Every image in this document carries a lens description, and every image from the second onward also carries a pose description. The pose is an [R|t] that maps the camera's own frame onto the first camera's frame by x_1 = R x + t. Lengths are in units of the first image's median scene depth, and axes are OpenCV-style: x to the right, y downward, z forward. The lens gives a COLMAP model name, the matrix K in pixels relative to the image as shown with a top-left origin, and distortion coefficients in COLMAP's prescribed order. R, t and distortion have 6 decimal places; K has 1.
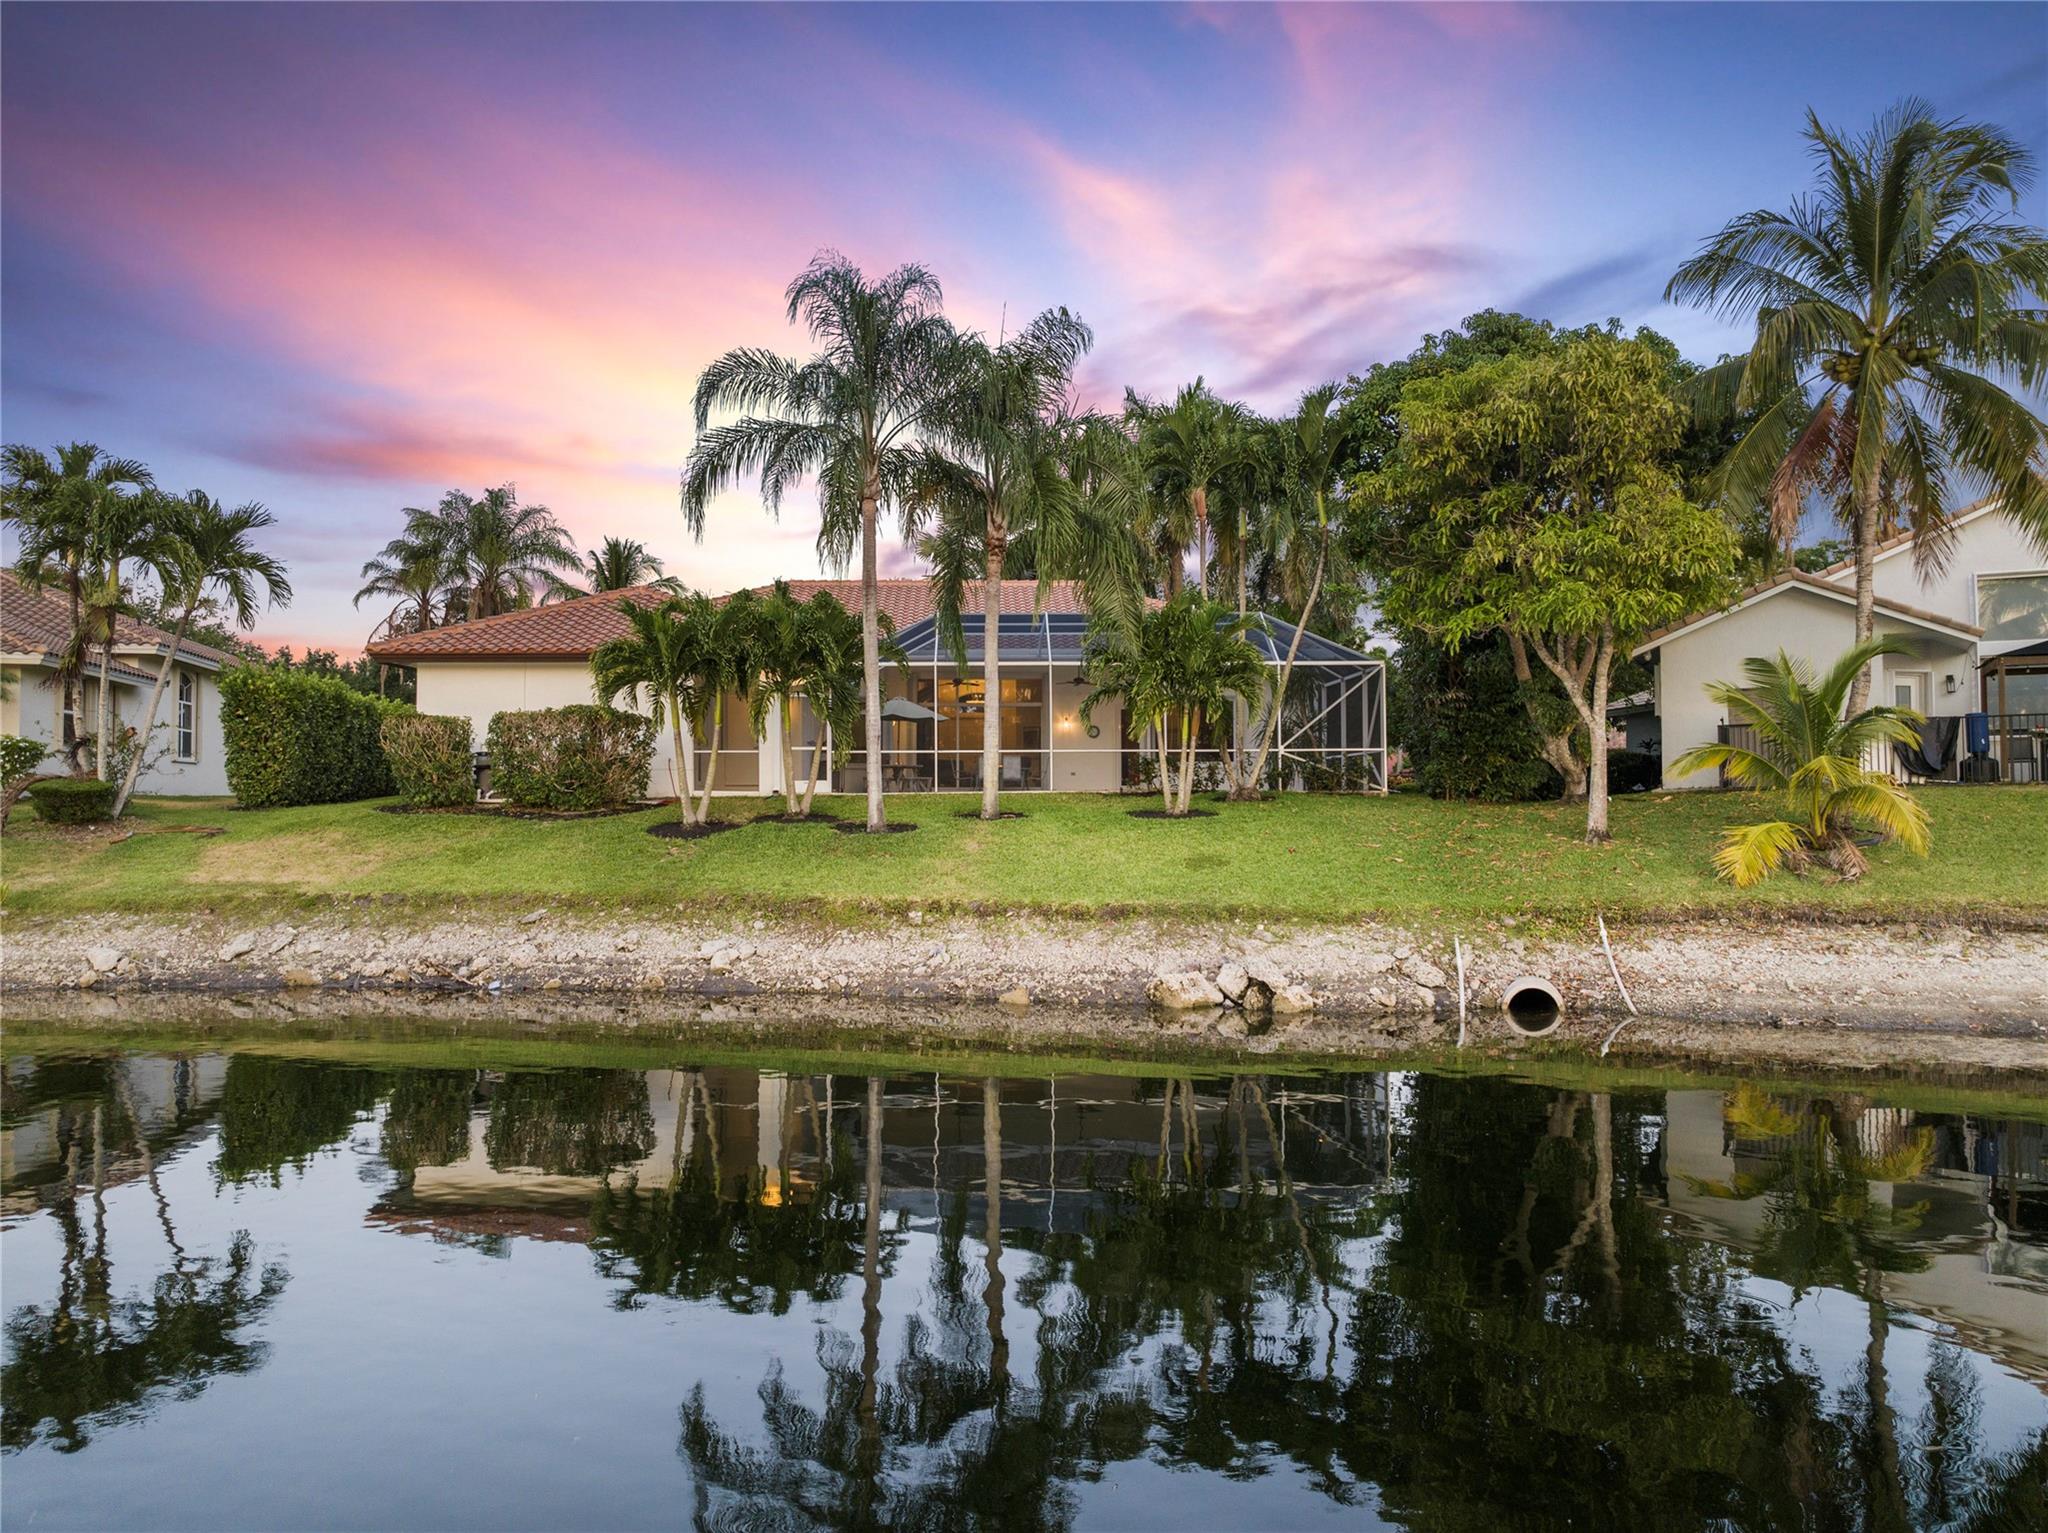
lens RADIAL K [[1531.0, 0, 1024.0], [0, 1531.0, 766.5], [0, 0, 1]] dist [-0.033060, 0.001271]
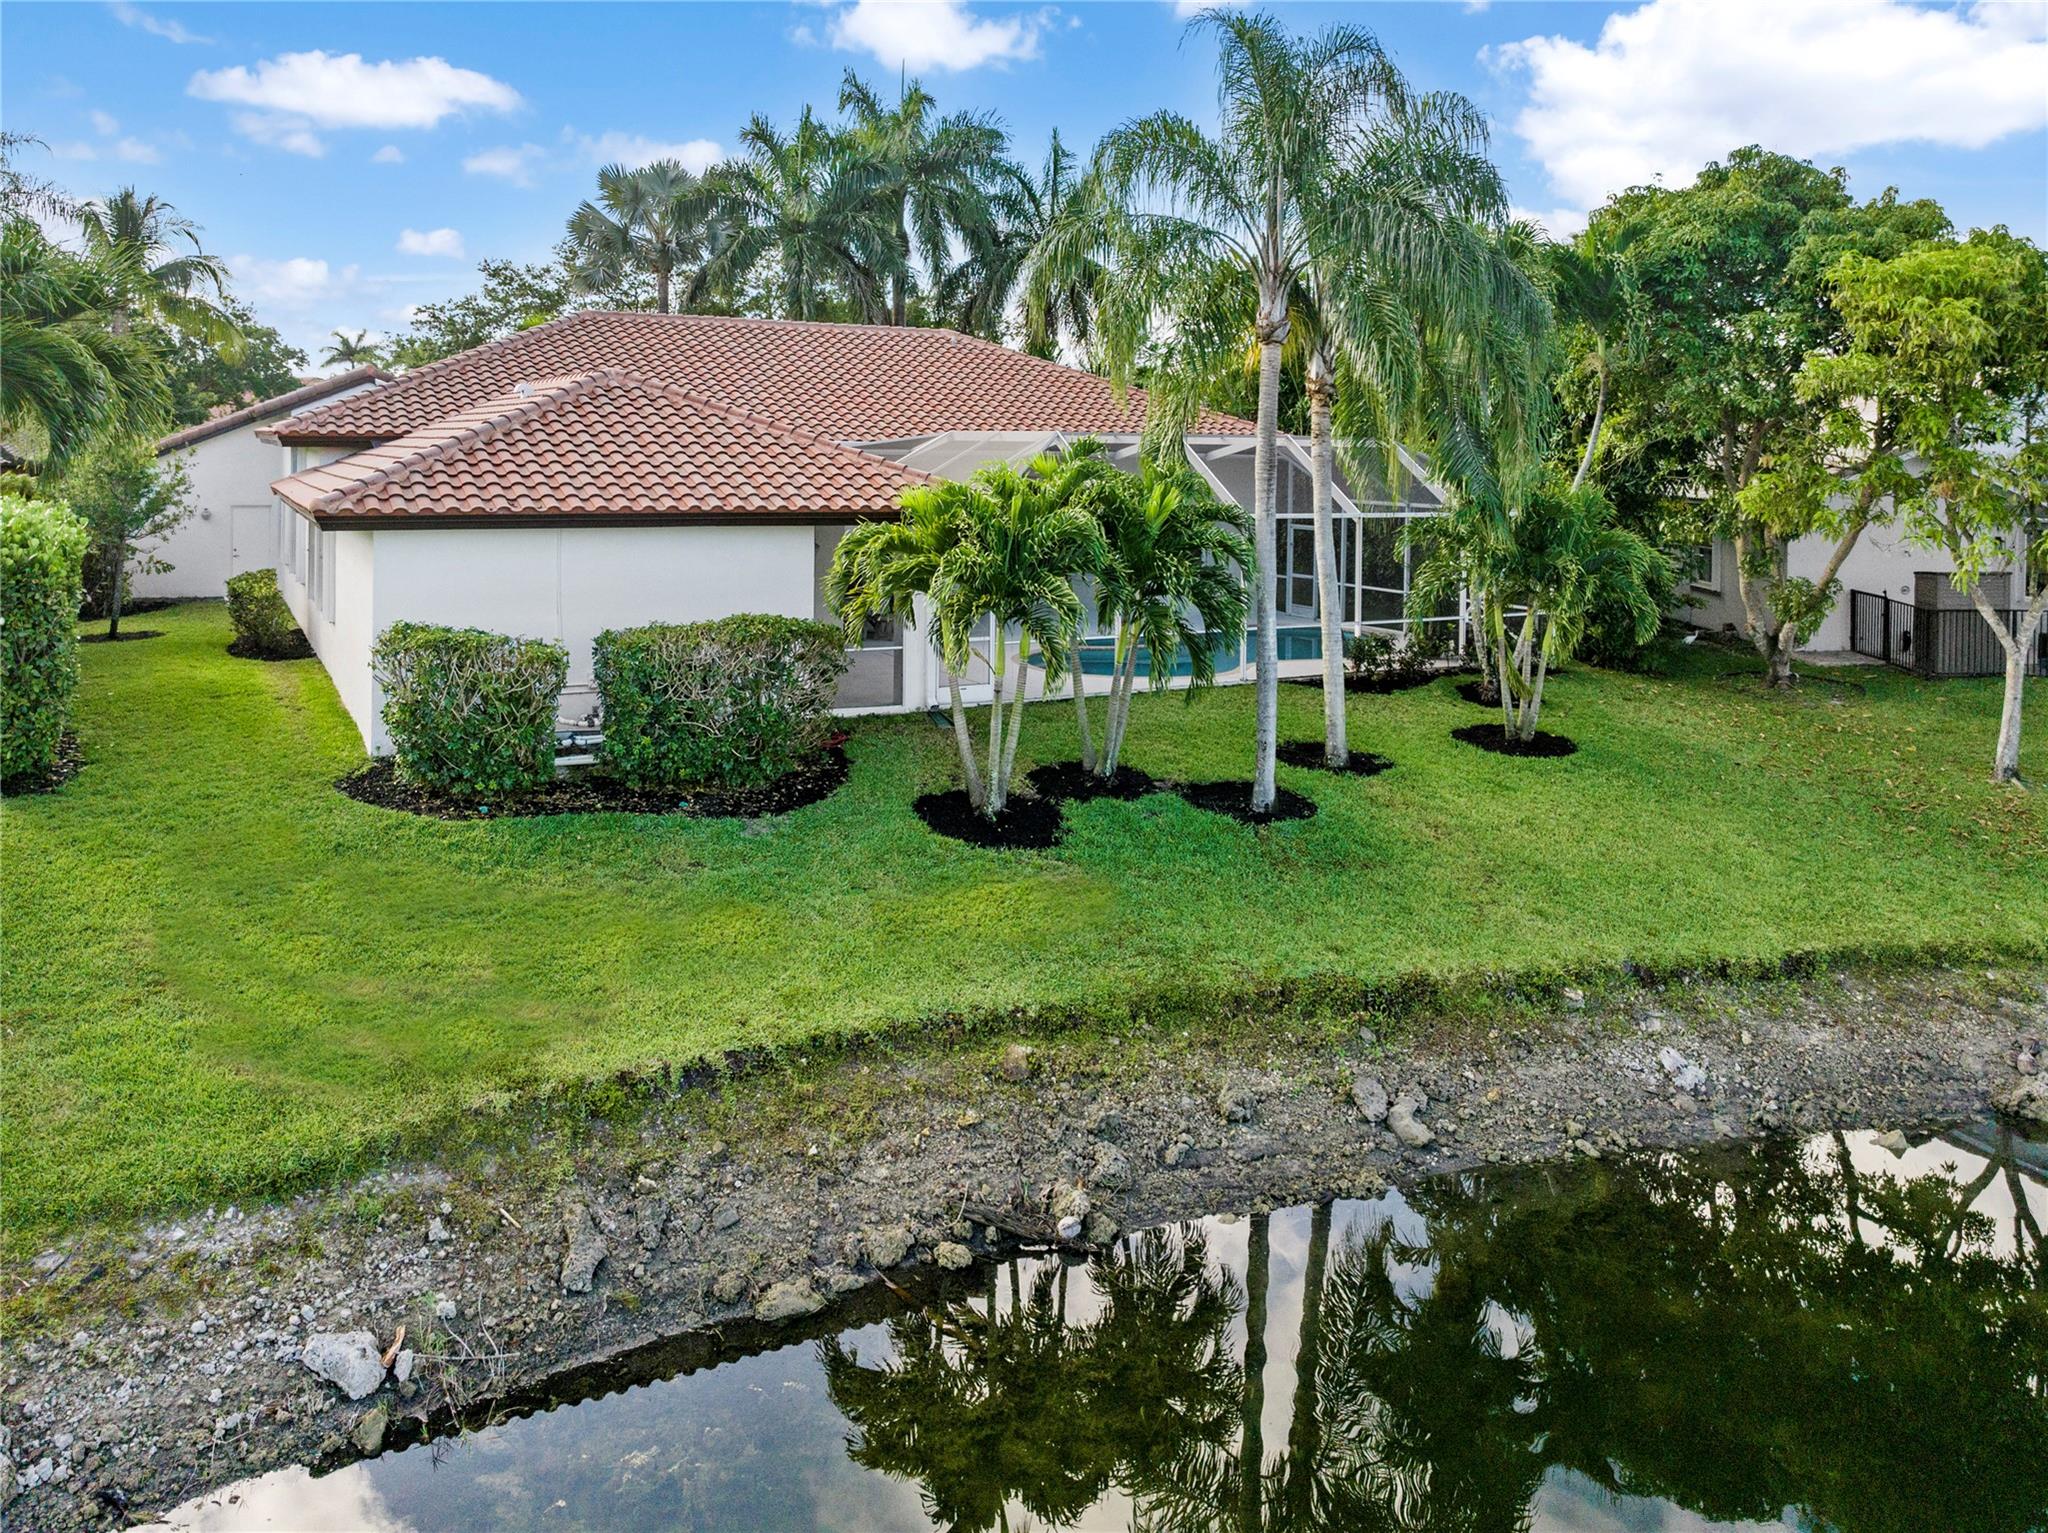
lens RADIAL K [[1515.3, 0, 1000.5], [0, 1515.3, 563.3], [0, 0, 1]] dist [-0.030500, -0.004614]
pose [[0.899528, -0.018103, 0.436488, -0.526453], [-0.029786, 0.994274, 0.102621, -0.142728], [-0.435847, -0.105312, 0.893838, 0.441530]]
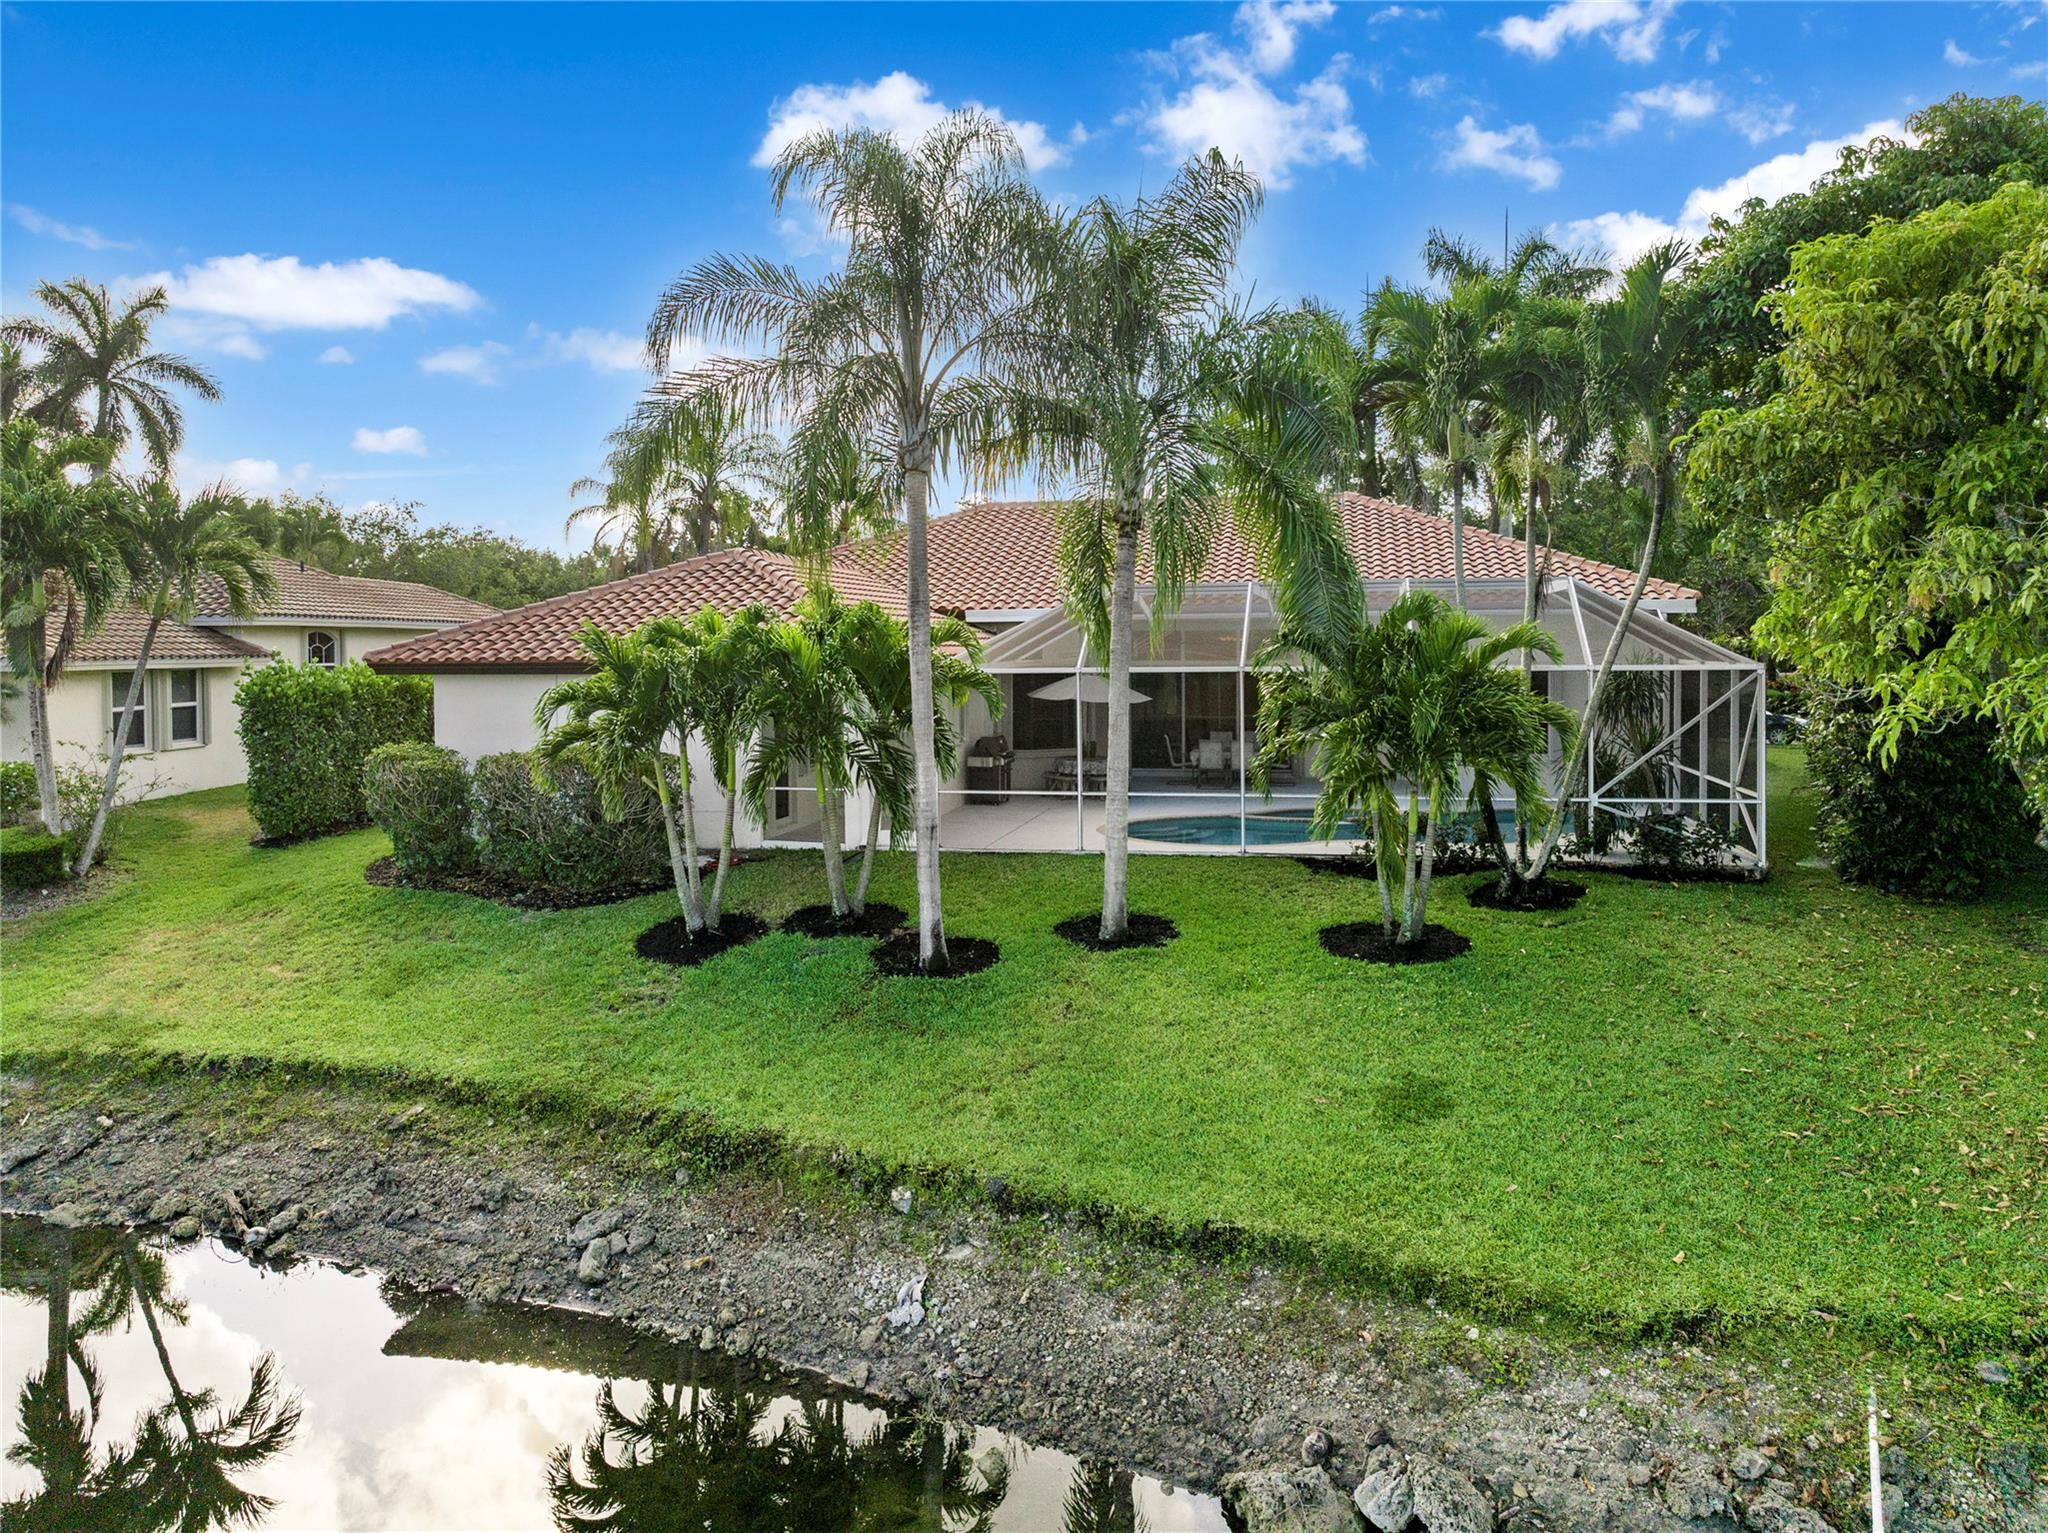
lens RADIAL K [[1489.6, 0, 1019.6], [0, 1489.6, 666.2], [0, 0, 1]] dist [-0.039027, -0.000391]
pose [[0.968251, 0.000841, -0.249980, 0.105707], [0.011174, 0.998849, 0.046641, -0.121761], [0.249732, -0.047954, 0.967127, 0.386653]]
